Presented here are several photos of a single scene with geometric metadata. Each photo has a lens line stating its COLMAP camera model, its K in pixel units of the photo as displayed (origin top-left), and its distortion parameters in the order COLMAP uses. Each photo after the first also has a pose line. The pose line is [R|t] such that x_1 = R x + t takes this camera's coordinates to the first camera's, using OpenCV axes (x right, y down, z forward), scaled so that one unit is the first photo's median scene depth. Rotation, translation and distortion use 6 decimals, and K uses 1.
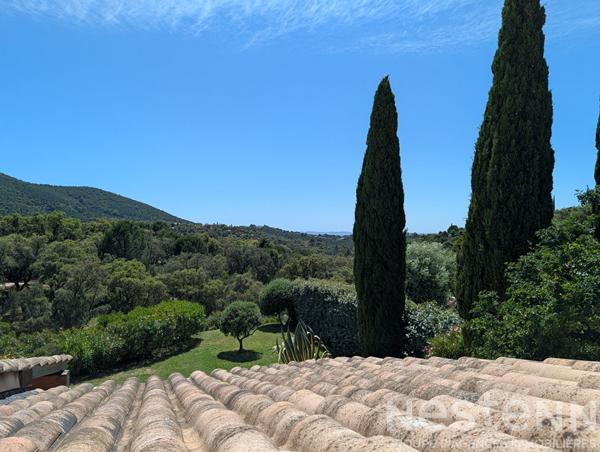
lens RADIAL K [[428.2, 0, 303.2], [0, 428.2, 225.8], [0, 0, 1]] dist [0.045256, -0.054723]
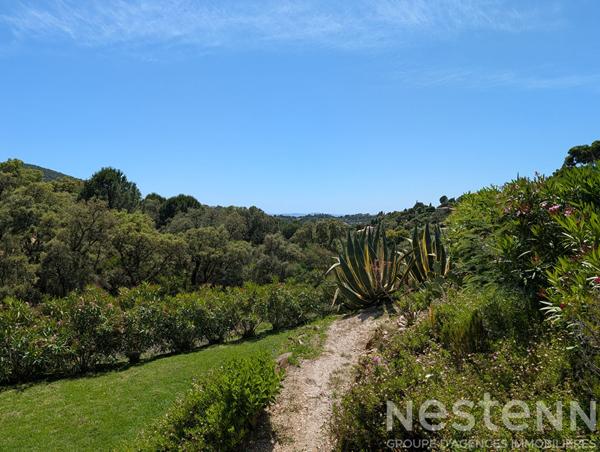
lens RADIAL K [[428.2, 0, 303.2], [0, 428.2, 225.8], [0, 0, 1]] dist [0.045256, -0.054723]
pose [[0.994036, -0.001297, 0.109042, -0.207544], [-0.003469, 0.999047, 0.043513, 0.075315], [-0.108995, -0.043631, 0.993084, 0.257506]]
